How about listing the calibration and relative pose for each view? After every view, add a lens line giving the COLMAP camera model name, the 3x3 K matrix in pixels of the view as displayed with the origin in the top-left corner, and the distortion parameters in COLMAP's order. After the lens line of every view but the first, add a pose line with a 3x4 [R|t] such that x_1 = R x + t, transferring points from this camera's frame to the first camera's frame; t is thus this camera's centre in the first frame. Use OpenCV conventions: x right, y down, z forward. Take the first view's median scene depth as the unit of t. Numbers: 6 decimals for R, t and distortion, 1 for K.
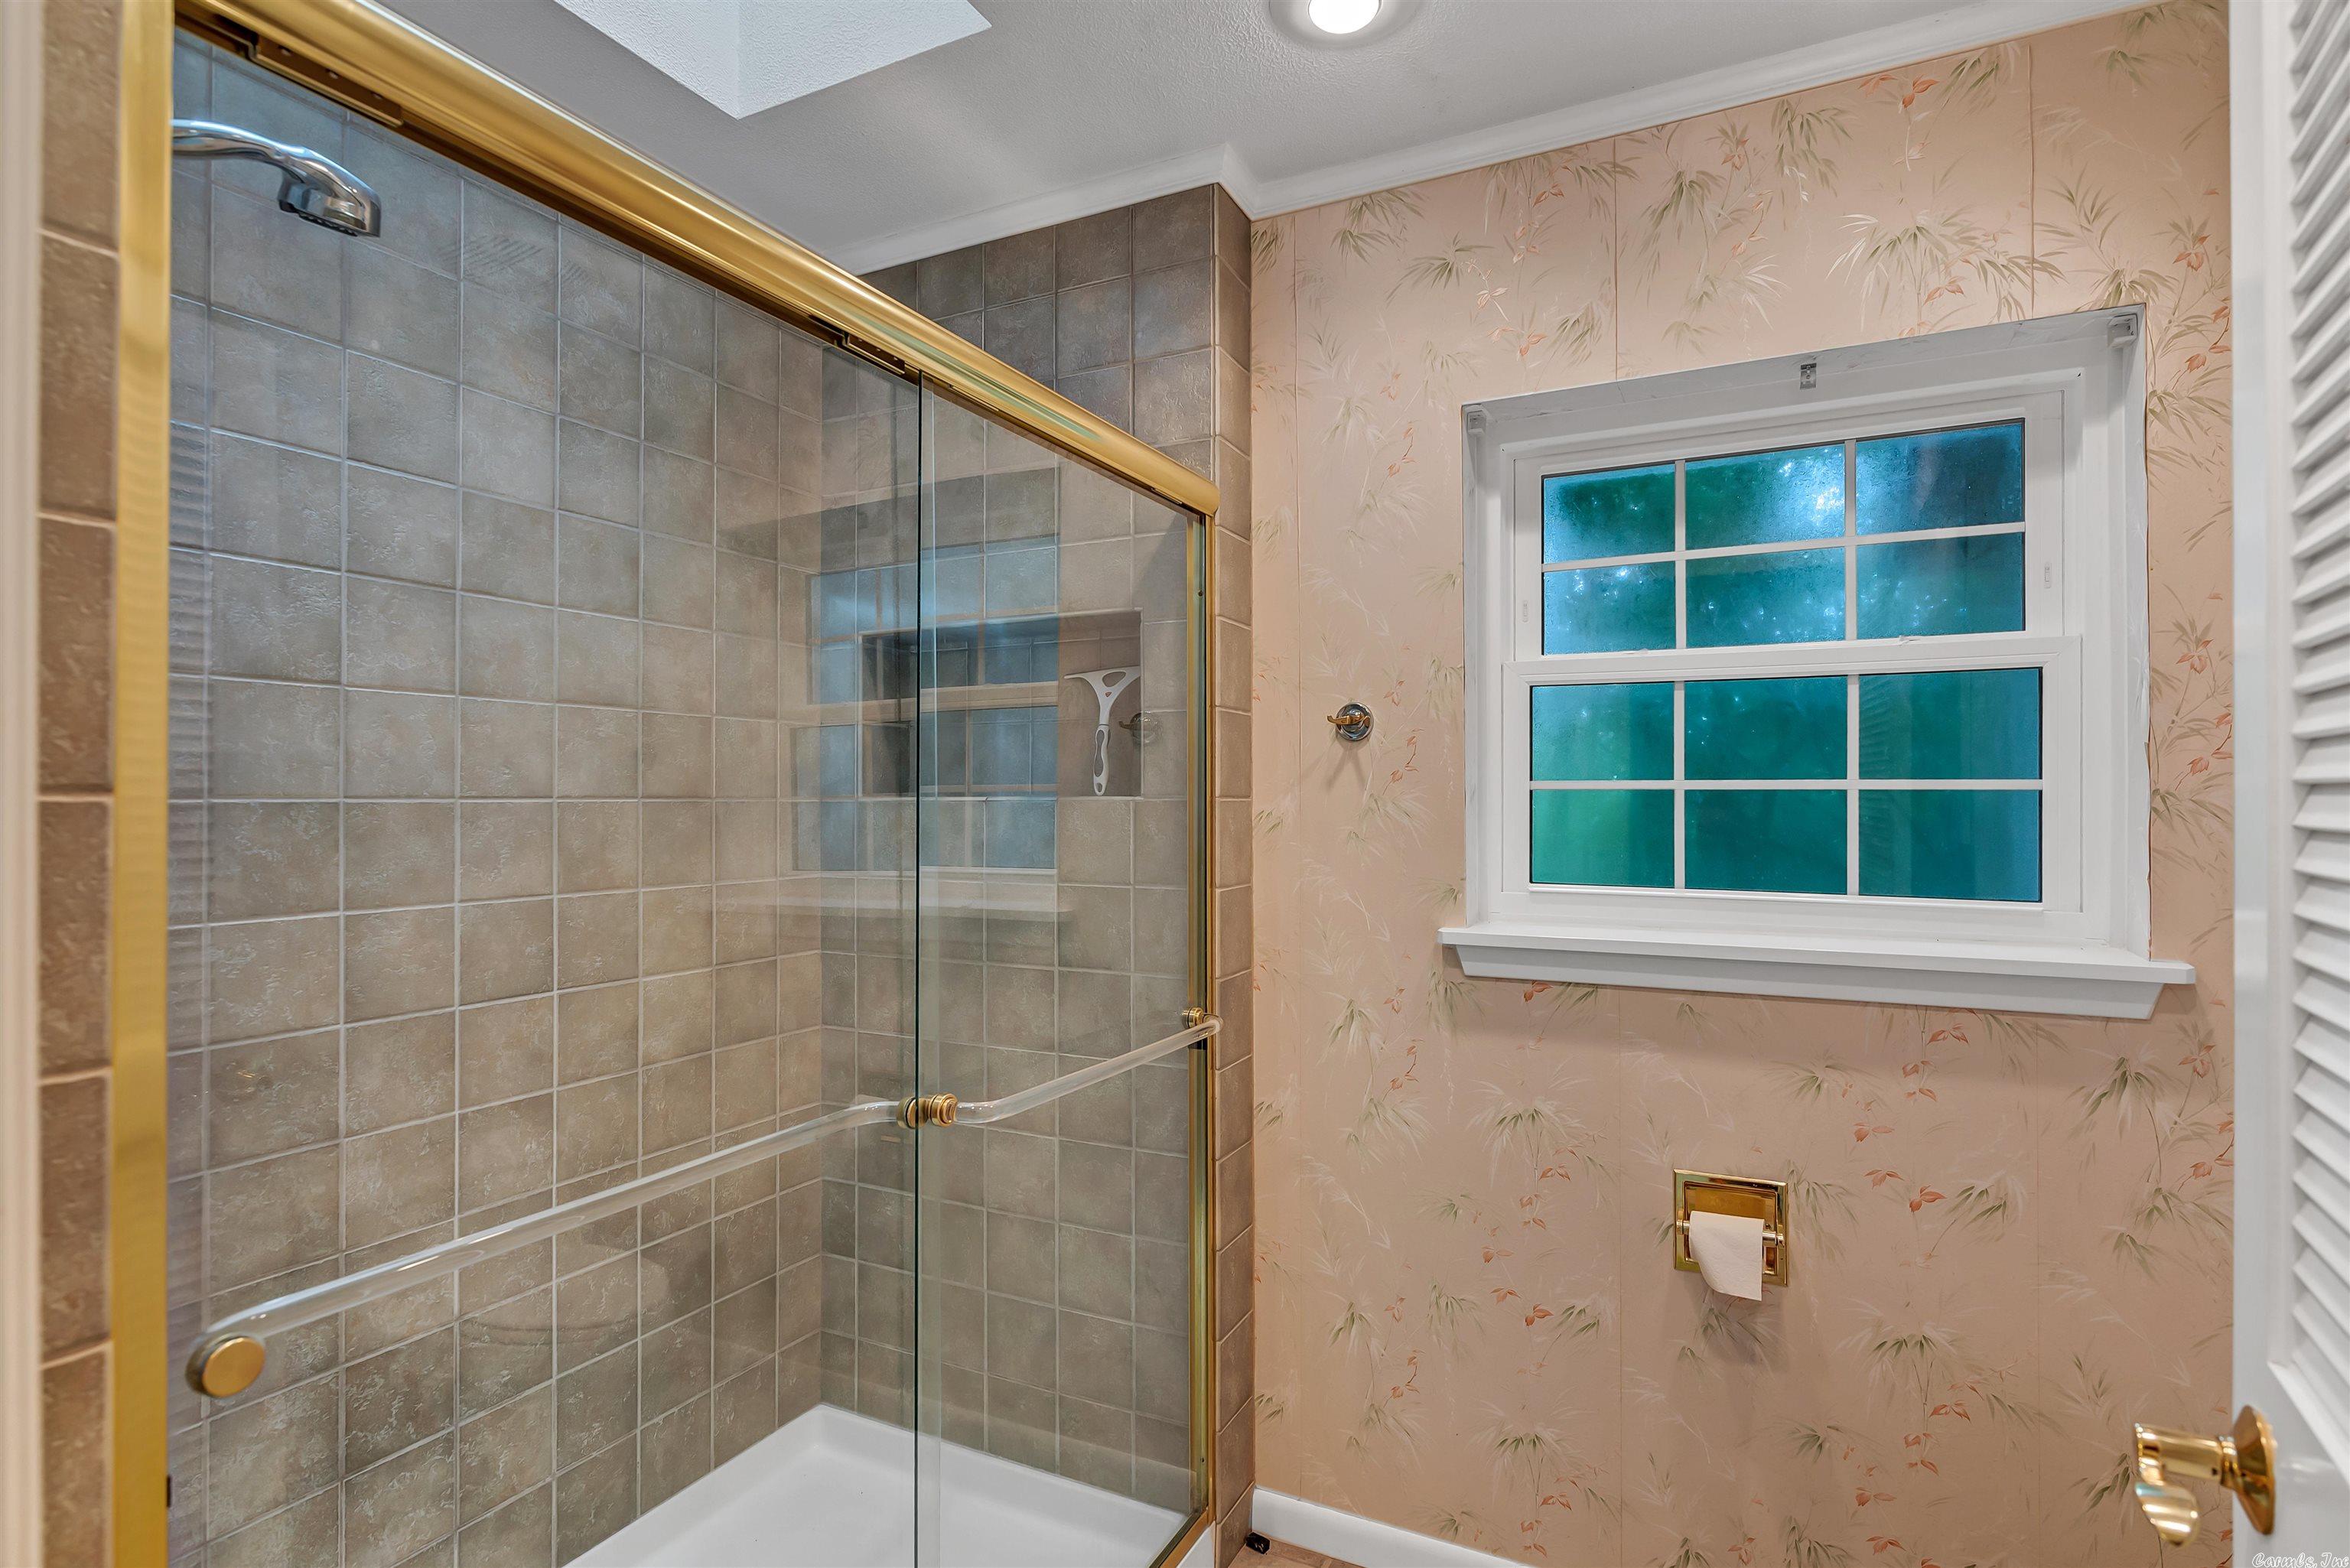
lens RADIAL K [[1160.0, 0, 1183.1], [0, 1160.0, 791.2], [0, 0, 1]] dist [0.000202, 0.000088]
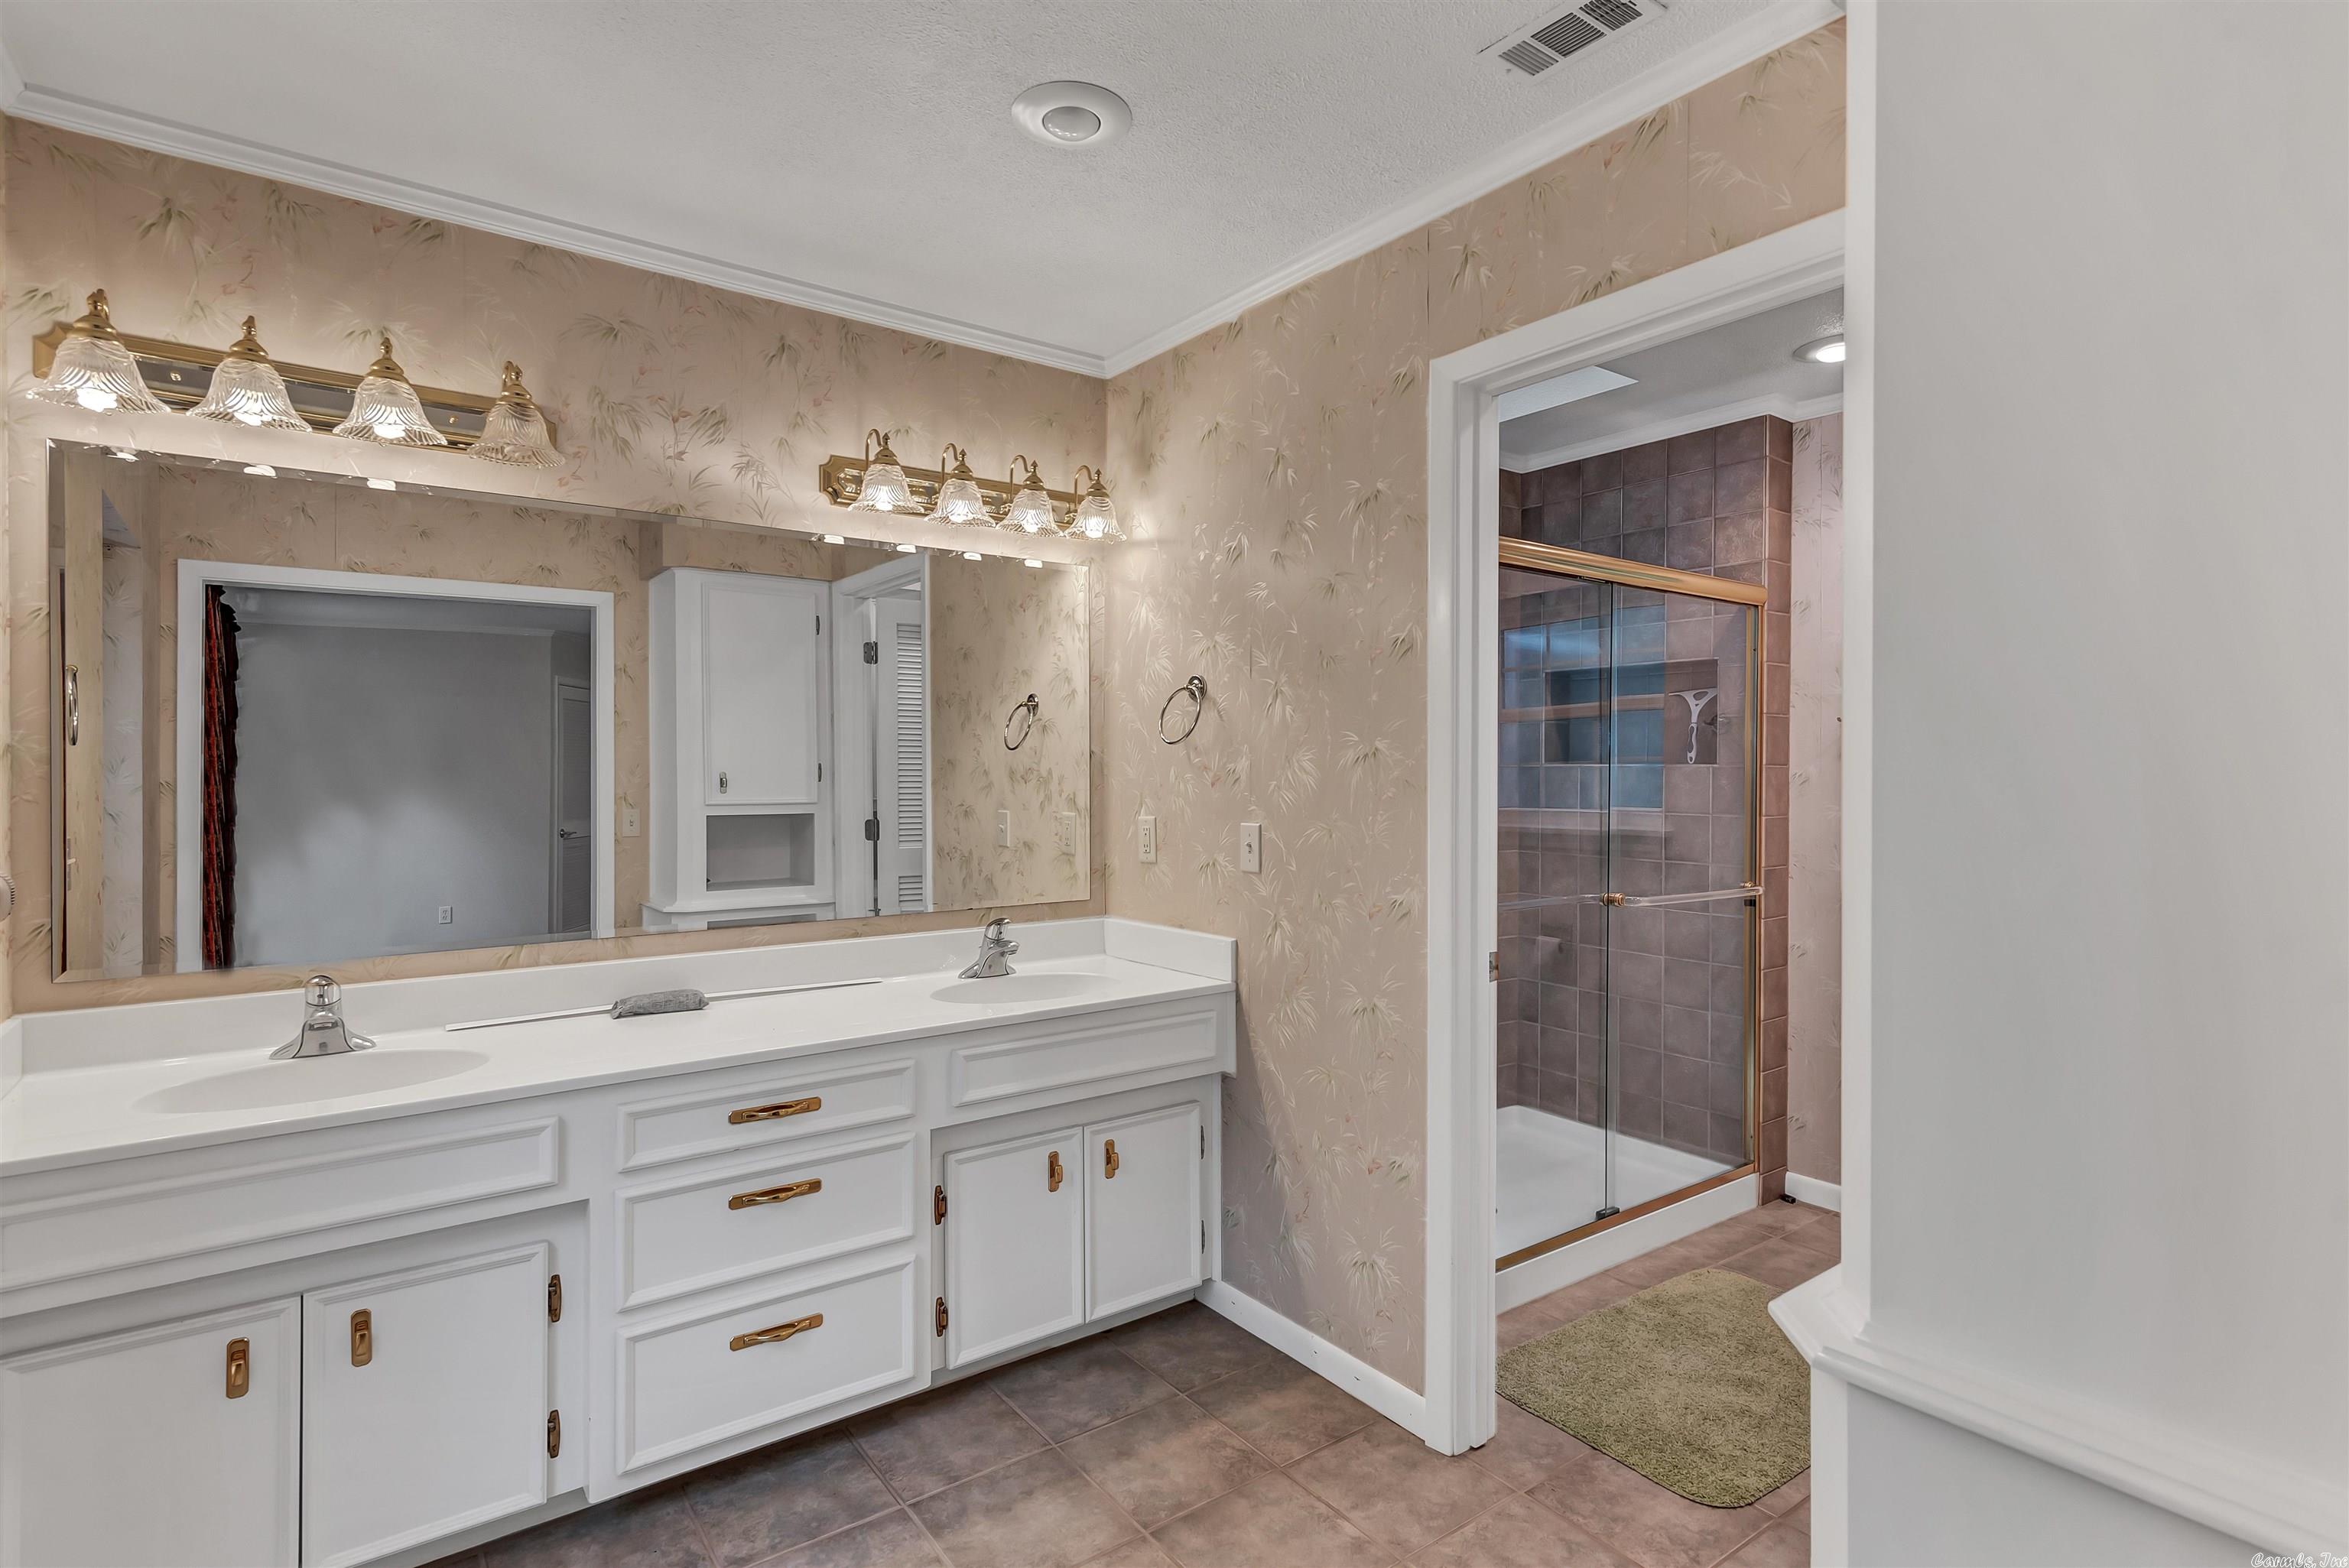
lens RADIAL K [[1159.4, 0, 1182.6], [0, 1159.4, 791.2], [0, 0, 1]] dist [0.000202, 0.000088]
pose [[0.889866, 0.010908, -0.456091, 0.044089], [0.000571, 0.999687, 0.025024, 0.000934], [0.456221, -0.022528, 0.889581, -0.917426]]
